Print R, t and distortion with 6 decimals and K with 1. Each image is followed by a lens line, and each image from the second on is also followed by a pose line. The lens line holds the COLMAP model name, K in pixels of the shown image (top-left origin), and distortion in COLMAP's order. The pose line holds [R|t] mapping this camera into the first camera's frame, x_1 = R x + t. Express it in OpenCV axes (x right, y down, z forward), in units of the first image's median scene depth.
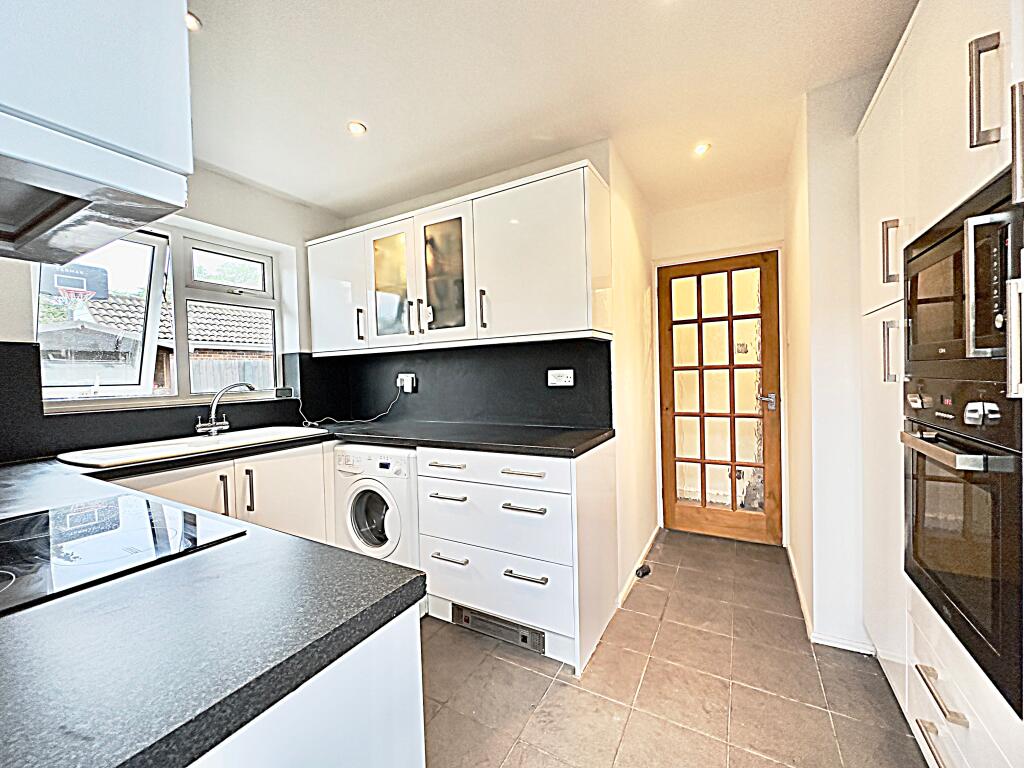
lens RADIAL K [[409.7, 0, 512.0], [0, 409.7, 384.2], [0, 0, 1]] dist [-0.002156, -0.000015]
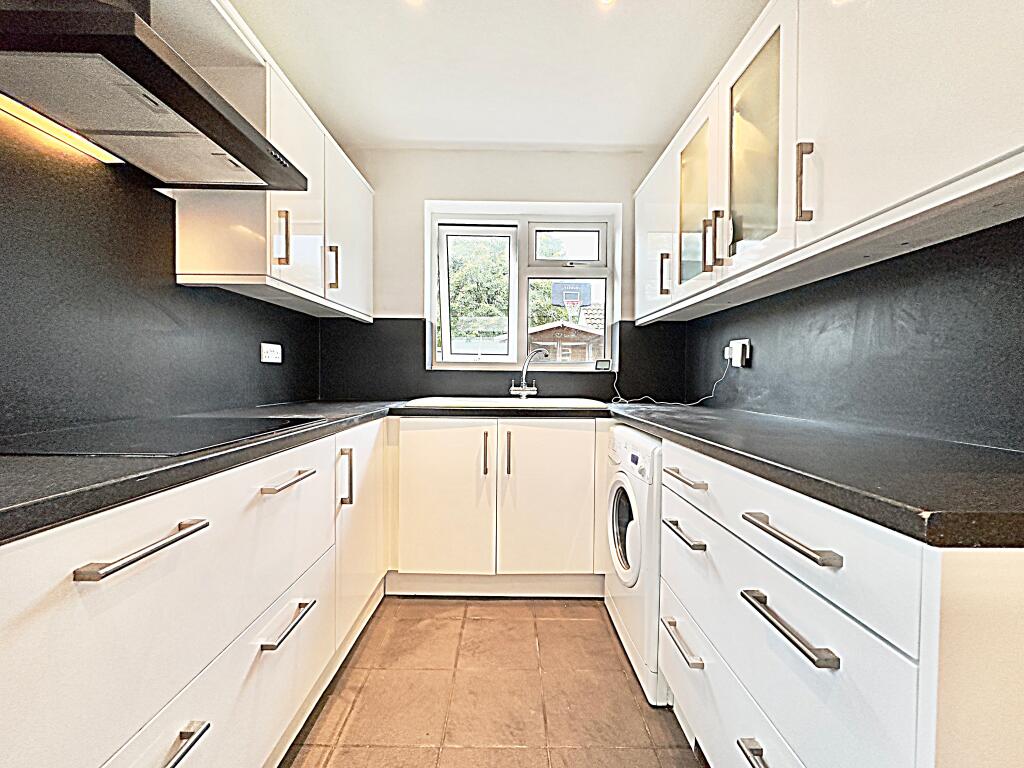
lens RADIAL K [[409.7, 0, 511.5], [0, 409.7, 385.8], [0, 0, 1]] dist [-0.002156, -0.000015]
pose [[0.492621, 0.052796, -0.868641, 0.161203], [-0.041843, 0.998441, 0.036955, 0.045064], [0.869237, 0.018142, 0.494062, 0.382418]]
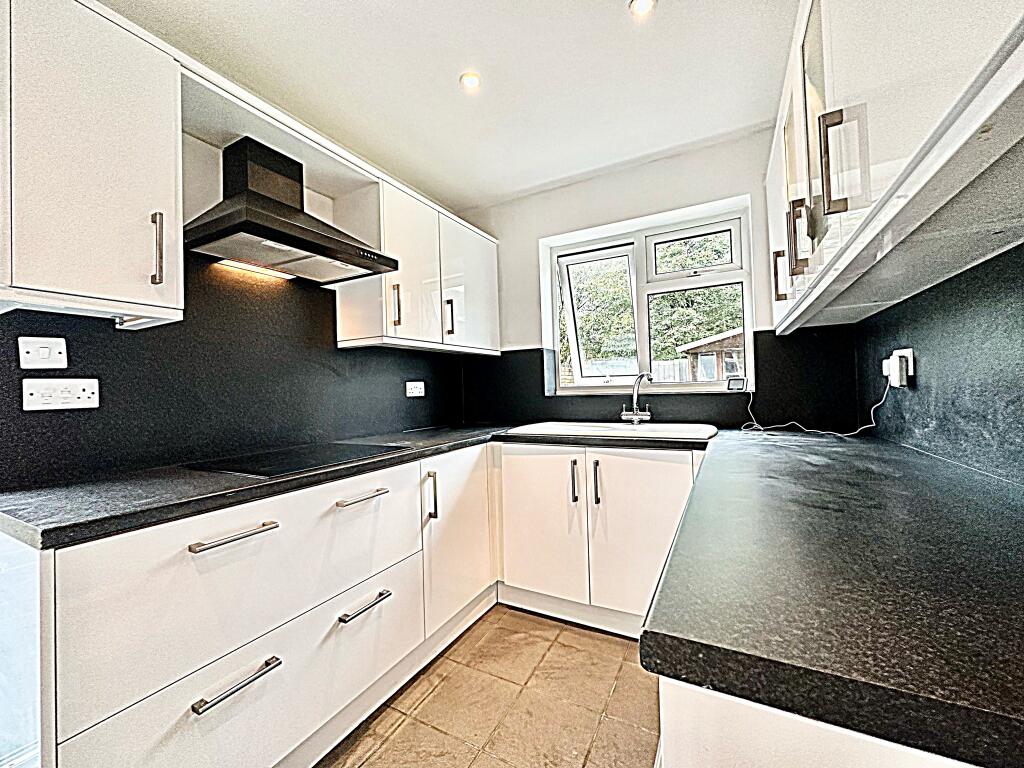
lens RADIAL K [[409.7, 0, 510.0], [0, 409.7, 385.0], [0, 0, 1]] dist [-0.002156, -0.000015]
pose [[0.015442, 0.016556, -0.999744, 0.247770], [0.006674, 0.999839, 0.016660, 0.006621], [0.999858, -0.006929, 0.015329, 0.580964]]
